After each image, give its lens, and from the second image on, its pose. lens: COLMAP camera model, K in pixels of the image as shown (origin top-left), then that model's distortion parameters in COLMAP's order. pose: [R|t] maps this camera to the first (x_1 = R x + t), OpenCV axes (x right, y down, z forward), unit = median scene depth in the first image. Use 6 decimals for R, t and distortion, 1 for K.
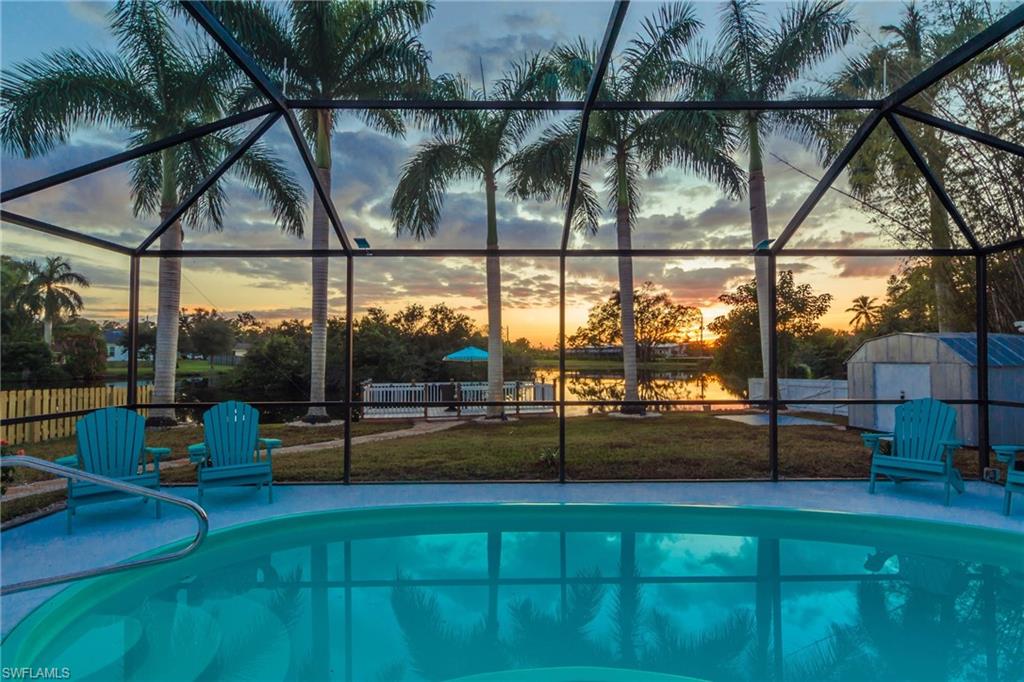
lens RADIAL K [[506.9, 0, 515.2], [0, 506.9, 344.3], [0, 0, 1]] dist [0.002013, 0.000054]
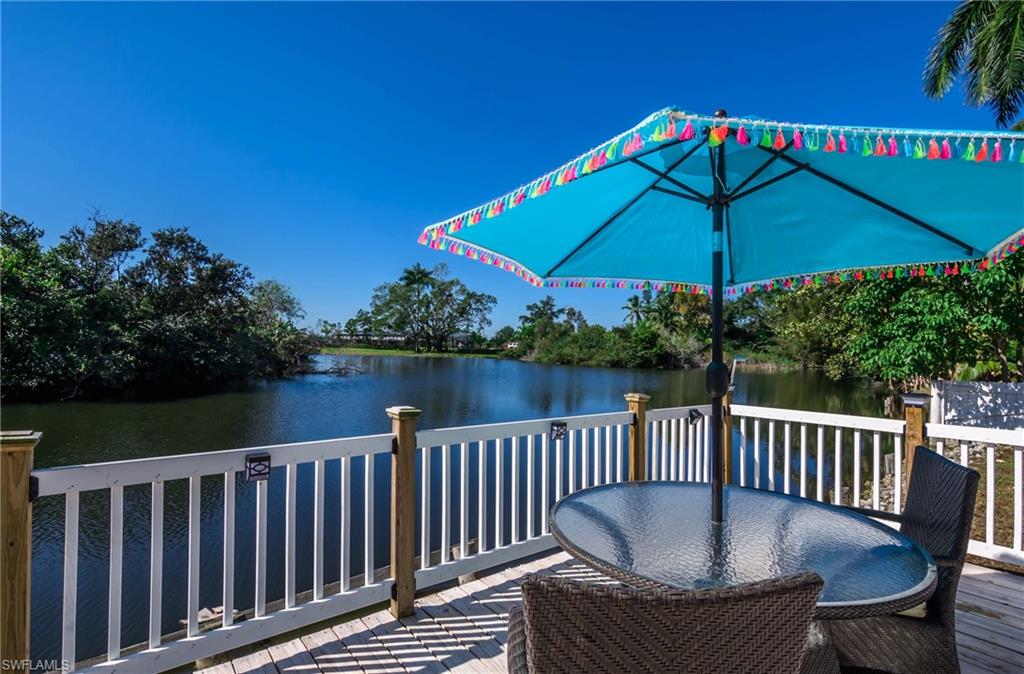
lens RADIAL K [[498.6, 0, 513.0], [0, 498.6, 358.4], [0, 0, 1]] dist [-0.000416, -0.000312]
pose [[0.890649, 0.017061, 0.454372, -0.054542], [-0.038092, 0.998583, 0.037171, 0.016345], [-0.453094, -0.050414, 0.890036, 0.294430]]
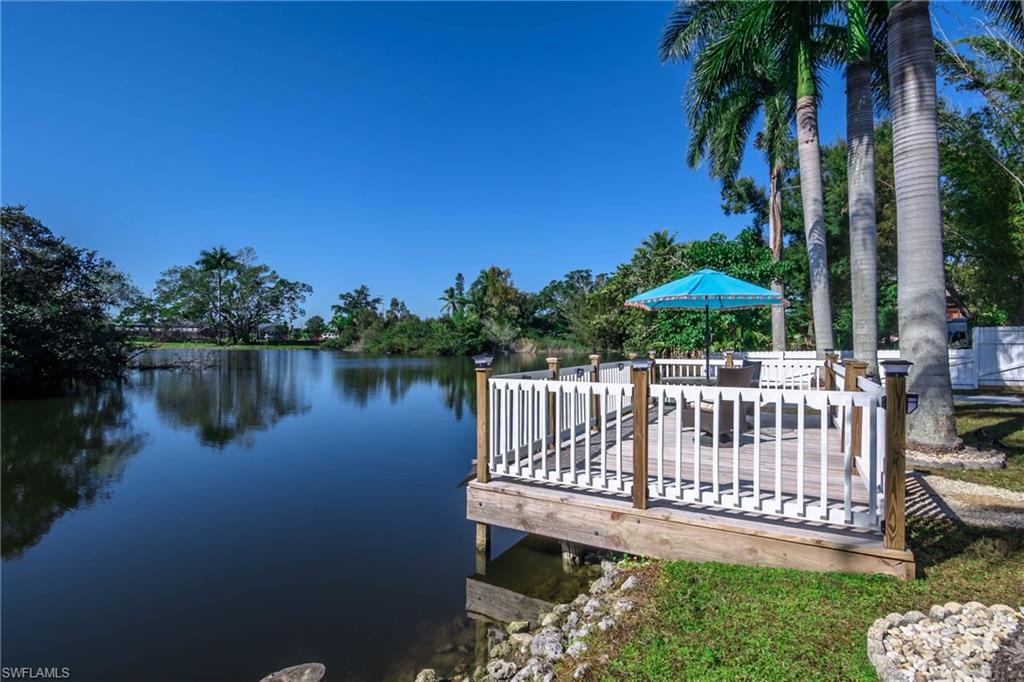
lens RADIAL K [[500.7, 0, 512.0], [0, 500.7, 341.0], [0, 0, 1]] dist [-0.002430, 0.000232]
pose [[0.653214, 0.011223, 0.757090, -0.149872], [-0.028514, 0.999545, 0.009785, 0.018905], [-0.756636, -0.027980, 0.653238, 0.274295]]
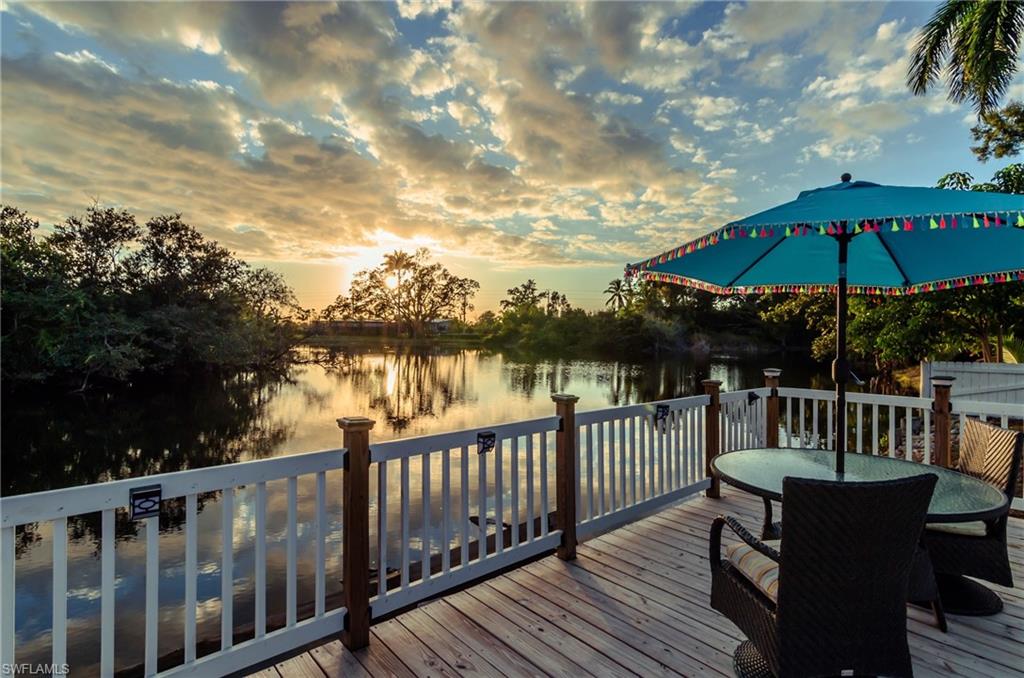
lens RADIAL K [[506.9, 0, 512.0], [0, 506.9, 339.0], [0, 0, 1]] dist [0.006320, 0.001229]
pose [[0.871130, 0.009763, 0.490956, -0.077148], [-0.027039, 0.999239, 0.028107, 0.014961], [-0.490308, -0.037760, 0.870731, 0.291350]]
